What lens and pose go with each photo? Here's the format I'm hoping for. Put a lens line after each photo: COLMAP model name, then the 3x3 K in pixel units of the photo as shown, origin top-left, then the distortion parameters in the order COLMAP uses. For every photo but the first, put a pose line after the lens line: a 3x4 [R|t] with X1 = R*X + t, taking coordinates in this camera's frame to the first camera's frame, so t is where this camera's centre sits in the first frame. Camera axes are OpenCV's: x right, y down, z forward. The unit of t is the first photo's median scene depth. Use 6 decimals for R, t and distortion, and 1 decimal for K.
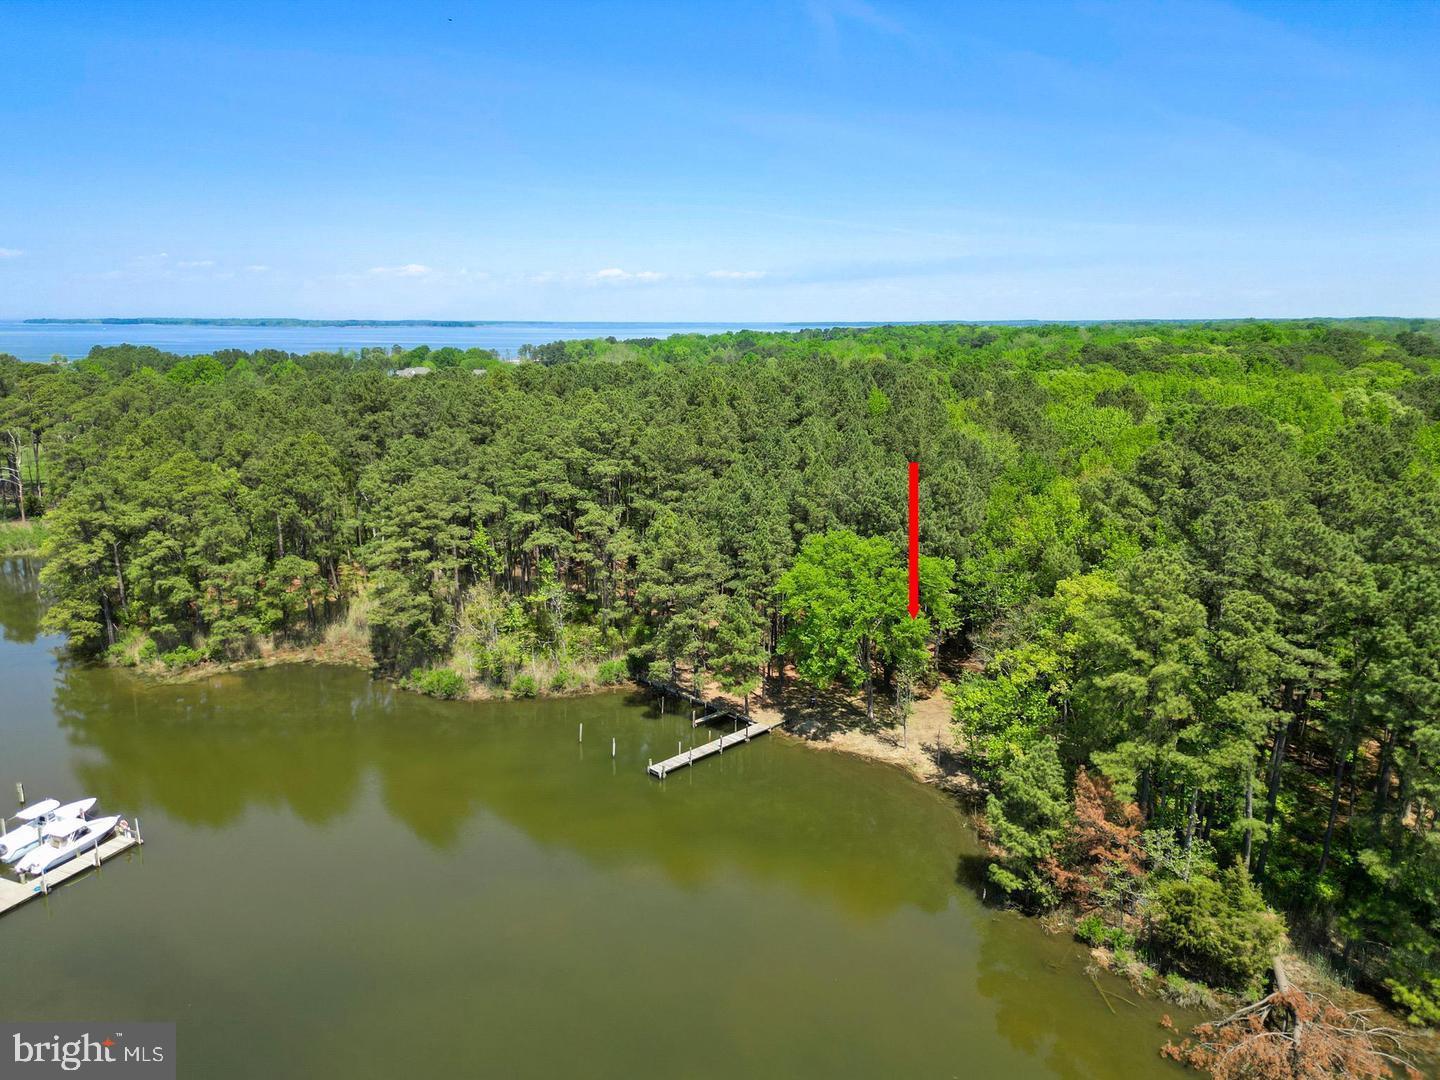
lens RADIAL K [[990.1, 0, 711.5], [0, 990.1, 540.2], [0, 0, 1]] dist [0.090112, -0.100640]
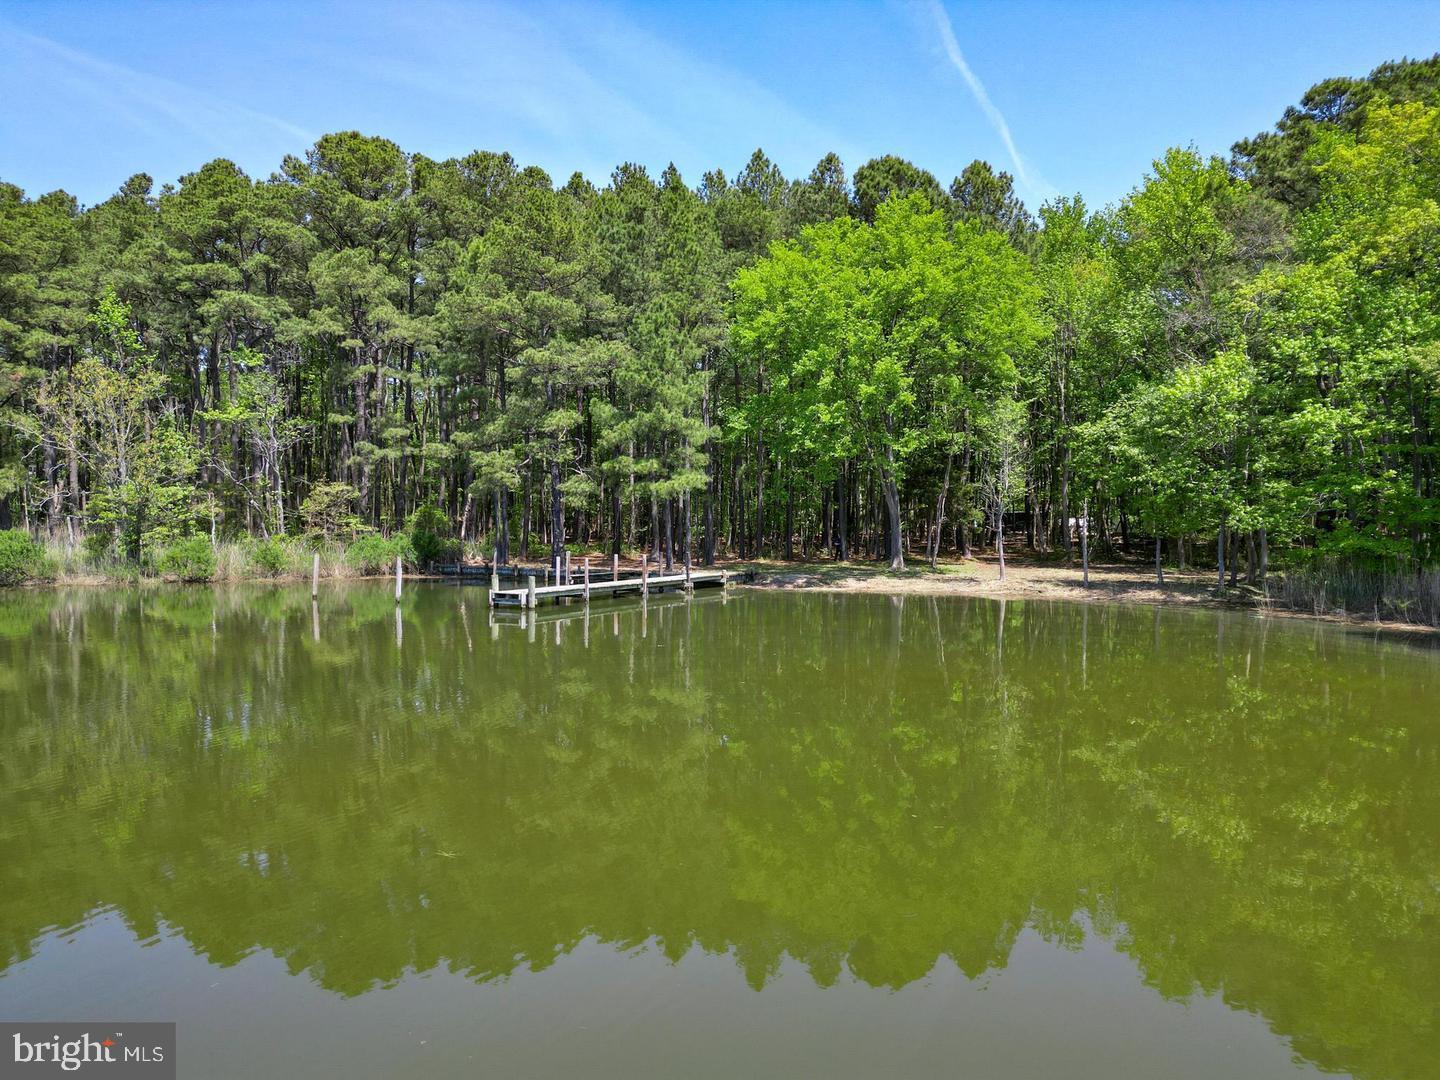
lens RADIAL K [[997.5, 0, 712.7], [0, 997.5, 540.8], [0, 0, 1]] dist [0.090256, -0.105229]
pose [[0.968999, -0.005481, 0.247004, -0.066097], [0.050296, 0.983195, -0.175494, 0.241987], [-0.241891, 0.182477, 0.952990, 0.484719]]
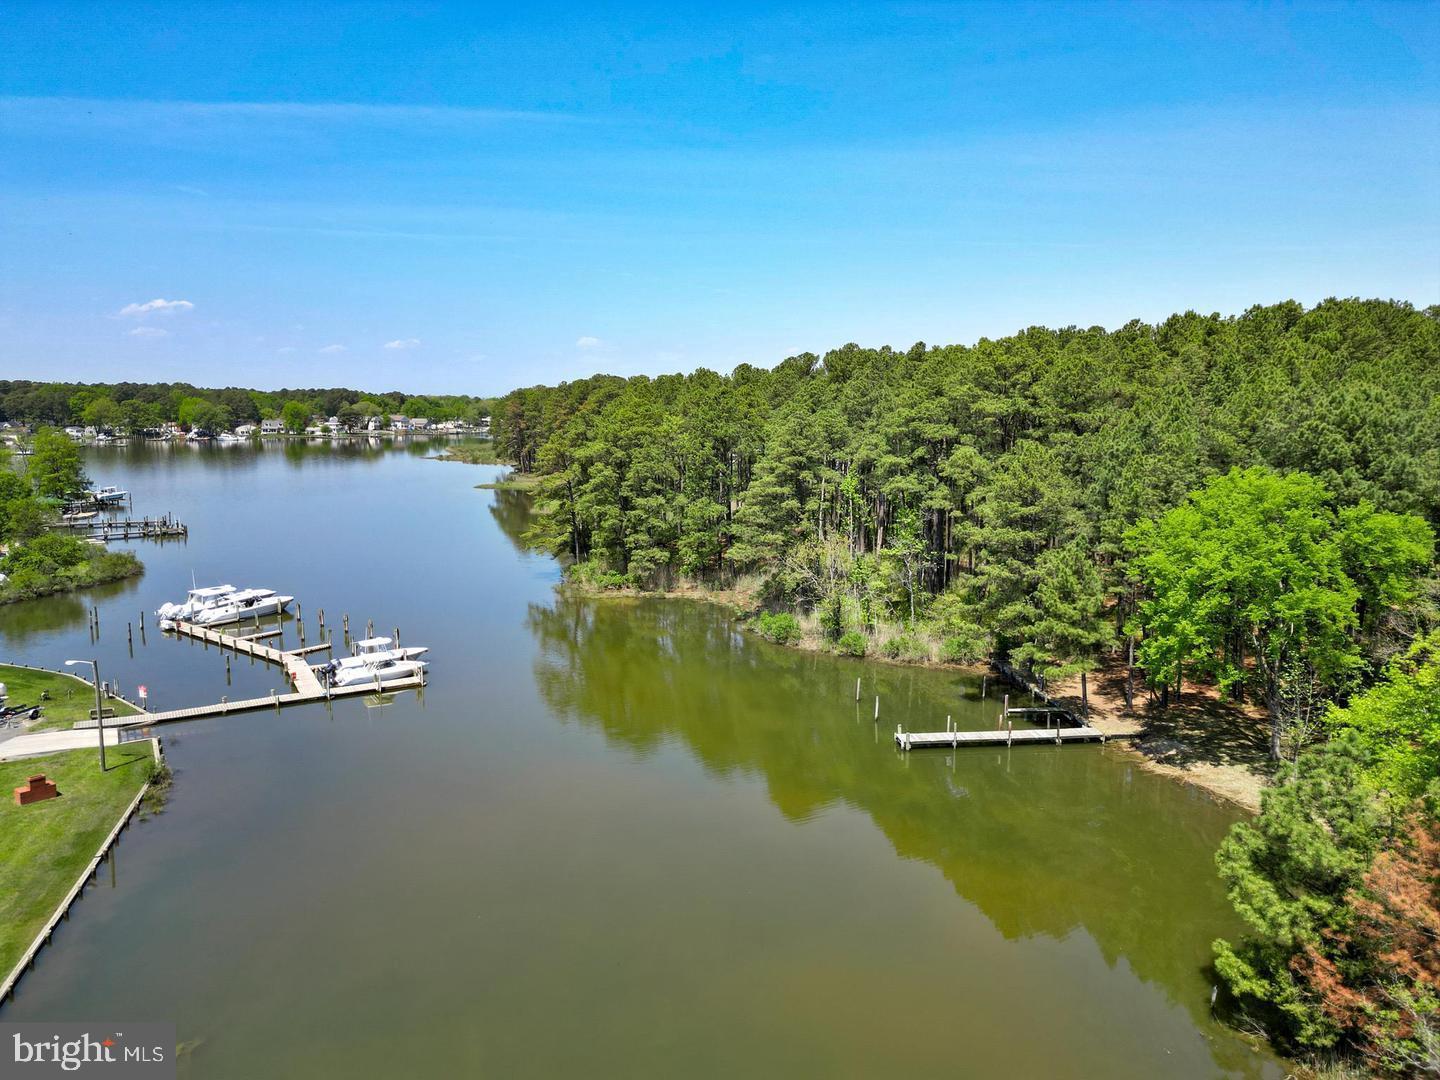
lens RADIAL K [[990.1, 0, 711.5], [0, 990.1, 540.2], [0, 0, 1]] dist [0.090112, -0.100640]
pose [[0.788407, 0.085949, -0.609120, 0.246392], [-0.126598, 0.991665, -0.023932, 0.095540], [0.601986, 0.095981, 0.792717, 0.225708]]
